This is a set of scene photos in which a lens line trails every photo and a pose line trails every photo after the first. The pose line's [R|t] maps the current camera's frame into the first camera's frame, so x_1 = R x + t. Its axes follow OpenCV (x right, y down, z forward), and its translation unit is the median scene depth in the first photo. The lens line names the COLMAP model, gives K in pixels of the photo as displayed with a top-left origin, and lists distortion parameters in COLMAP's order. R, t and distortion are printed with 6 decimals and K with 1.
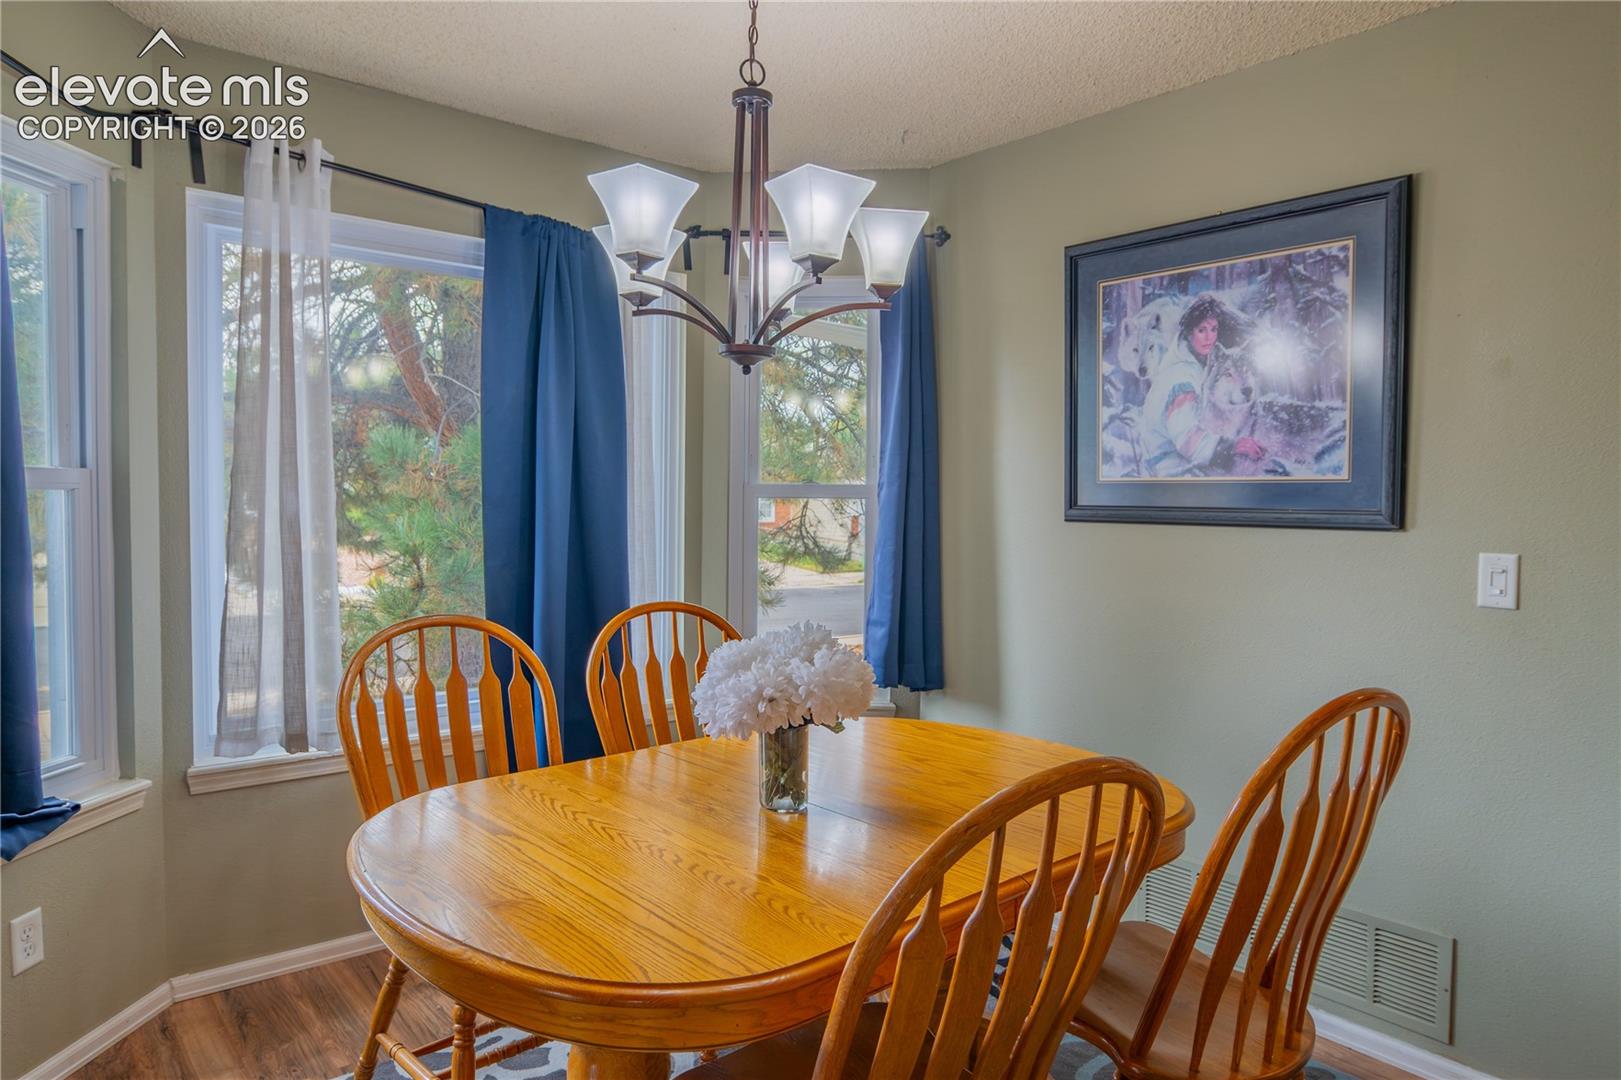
lens RADIAL K [[1056.7, 0, 810.3], [0, 1056.7, 534.7], [0, 0, 1]] dist [-0.003951, -0.000205]
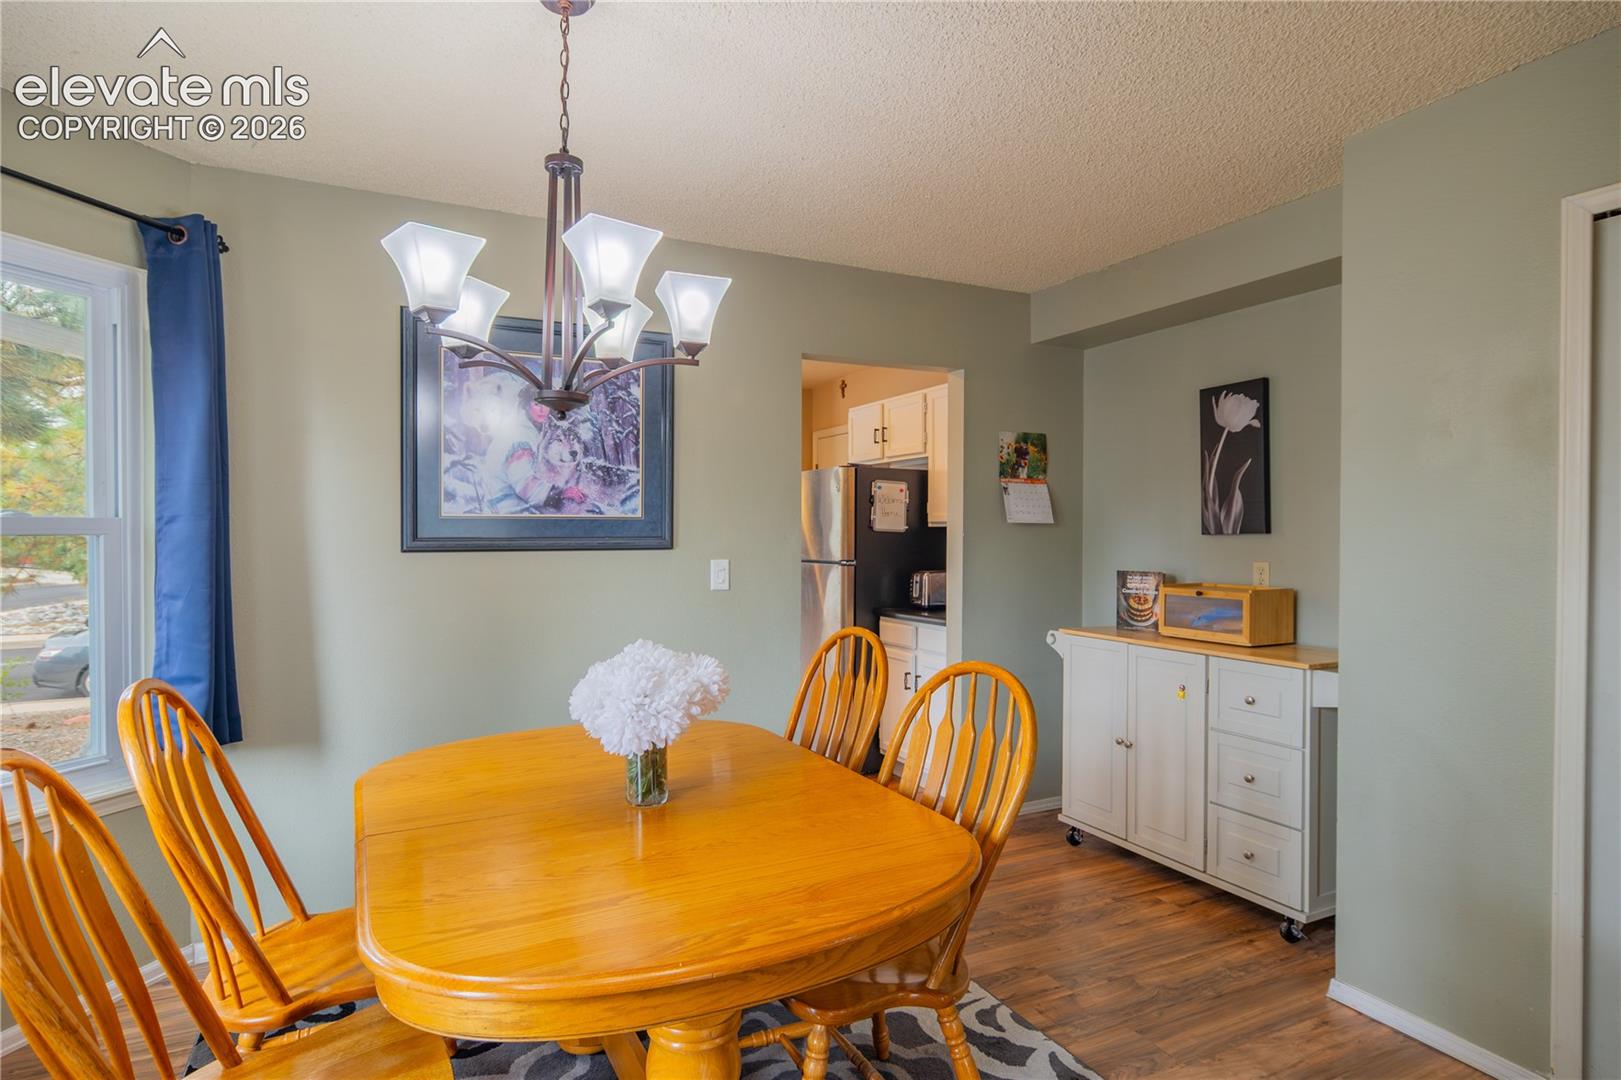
lens RADIAL K [[866.1, 0, 815.7], [0, 866.1, 542.7], [0, 0, 1]] dist [-0.006042, 0.003648]
pose [[0.224667, -0.021875, 0.974190, -0.619118], [0.039430, 0.999133, 0.013342, -0.020164], [-0.973637, 0.035415, 0.225335, 0.423660]]
